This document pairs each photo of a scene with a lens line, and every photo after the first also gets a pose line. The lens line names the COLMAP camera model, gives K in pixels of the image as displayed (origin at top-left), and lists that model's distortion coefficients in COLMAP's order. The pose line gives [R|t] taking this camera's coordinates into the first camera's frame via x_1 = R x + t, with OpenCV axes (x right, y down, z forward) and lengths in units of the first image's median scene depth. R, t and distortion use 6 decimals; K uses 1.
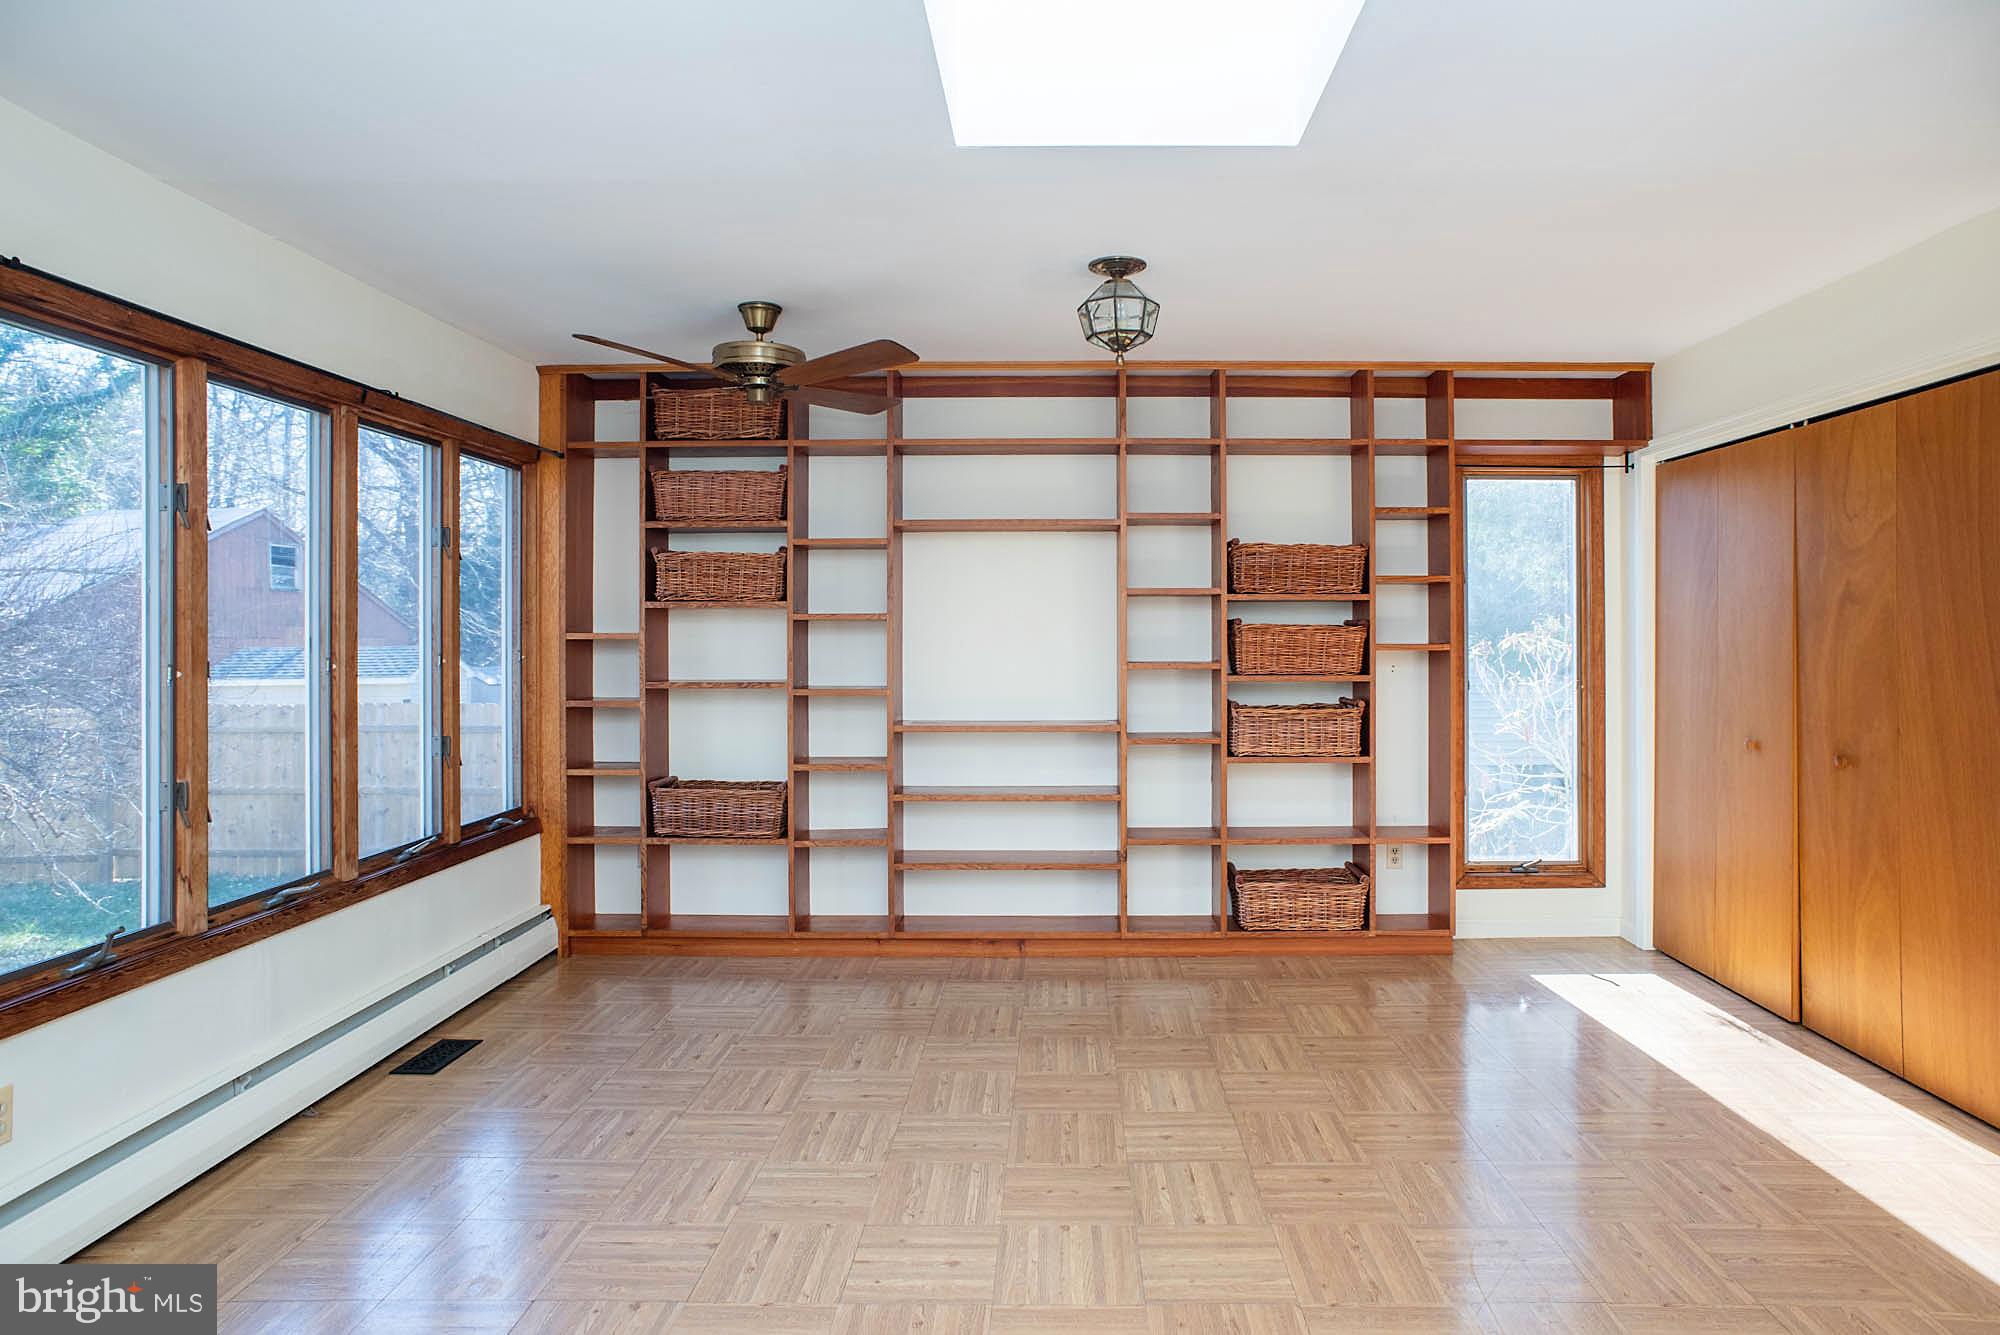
lens RADIAL K [[1146.1, 0, 1001.5], [0, 1146.1, 628.5], [0, 0, 1]] dist [-0.067392, 0.056102]
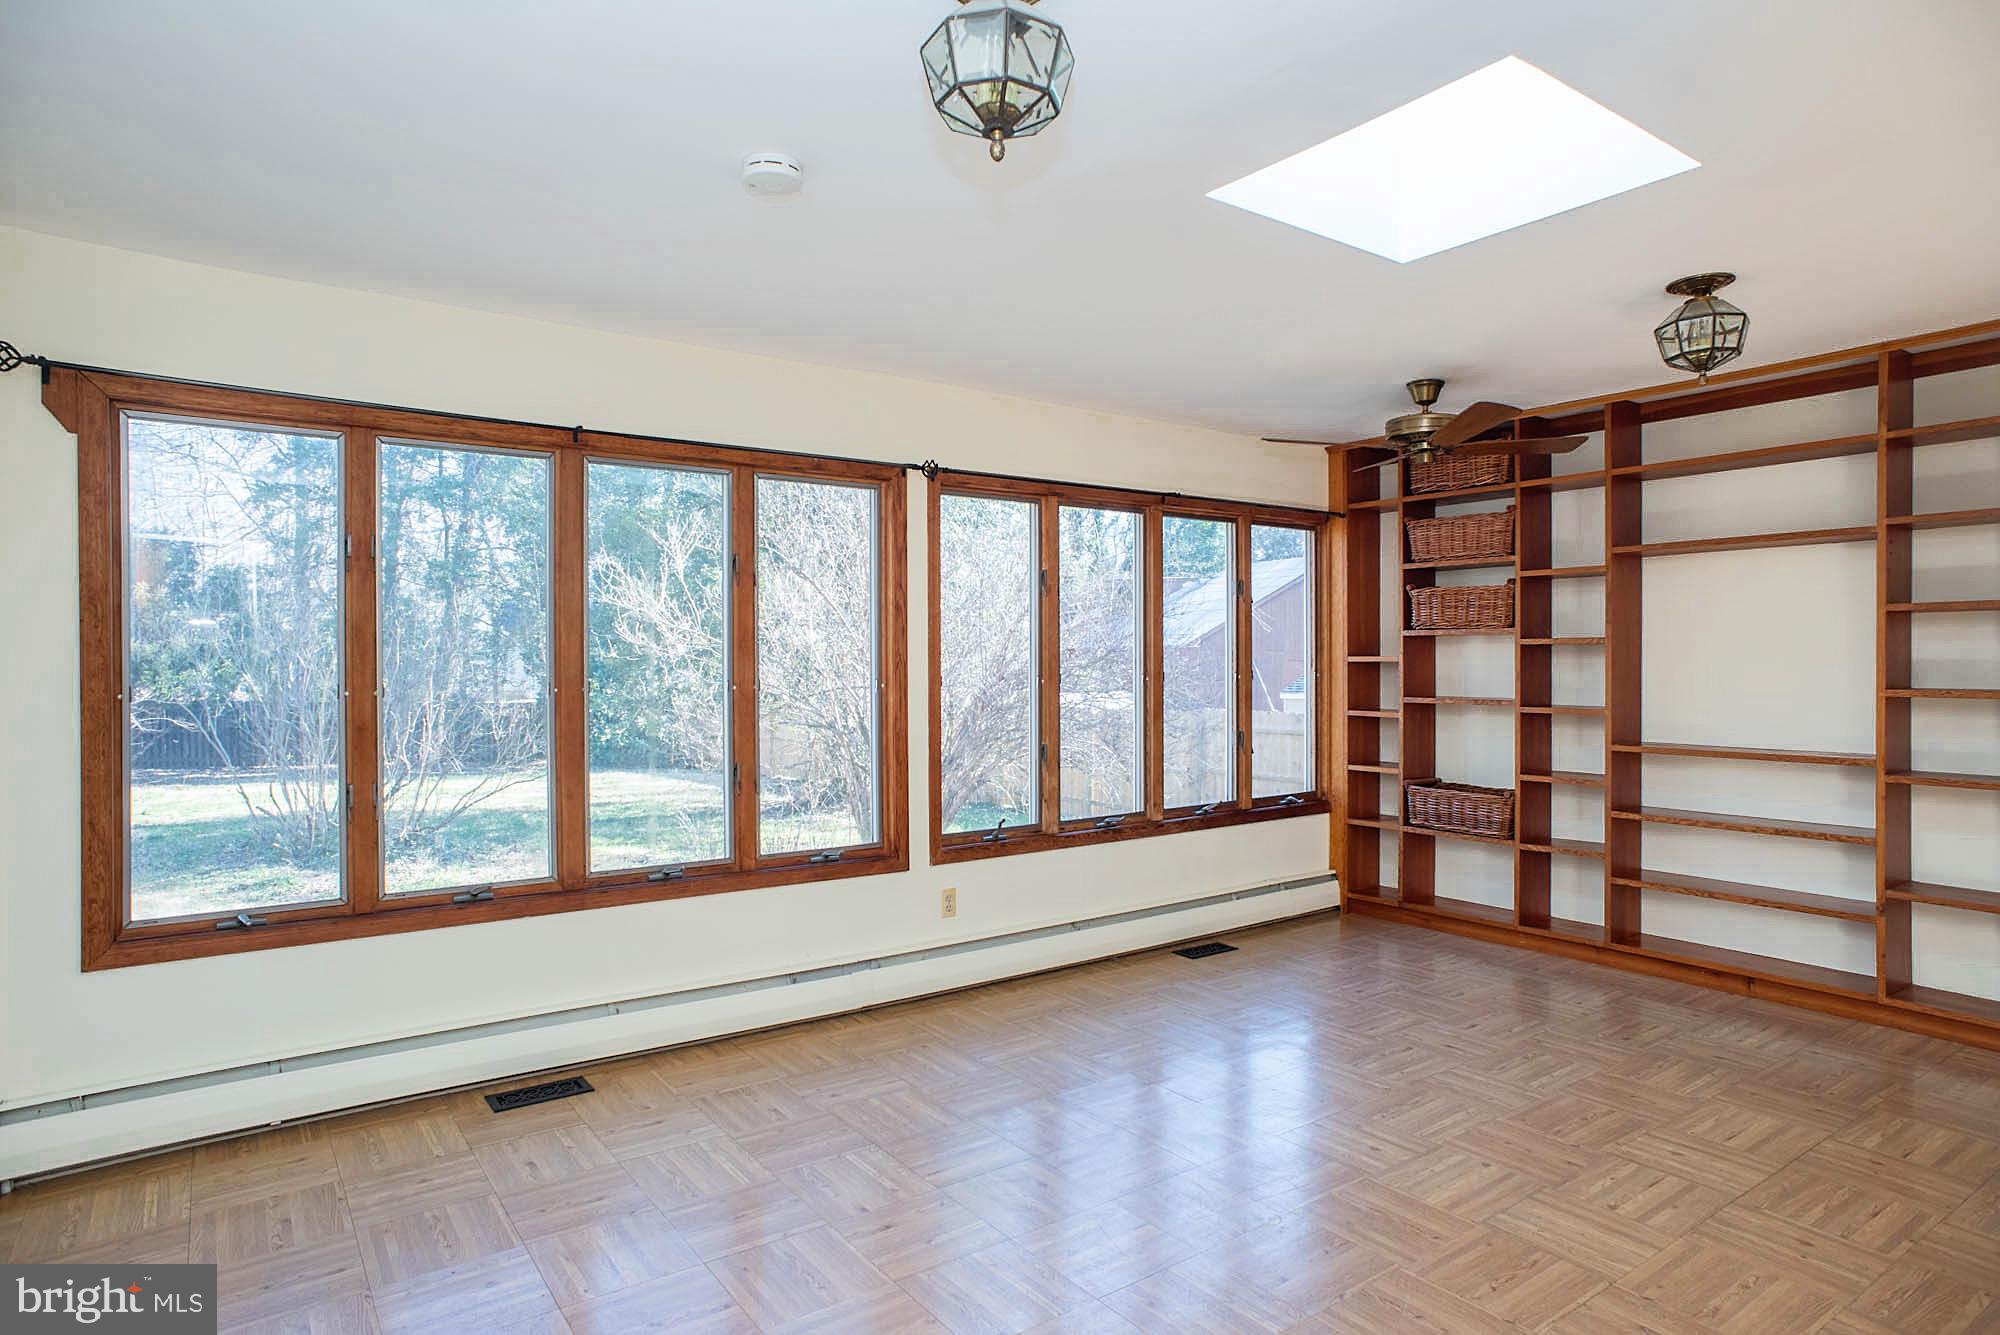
lens RADIAL K [[1122.2, 0, 1012.7], [0, 1122.2, 663.7], [0, 0, 1]] dist [-0.067694, 0.059578]
pose [[0.600329, 0.002620, -0.799749, 0.384451], [0.005564, 0.999957, 0.007452, 0.000576], [0.799734, -0.008923, 0.600288, -0.040745]]
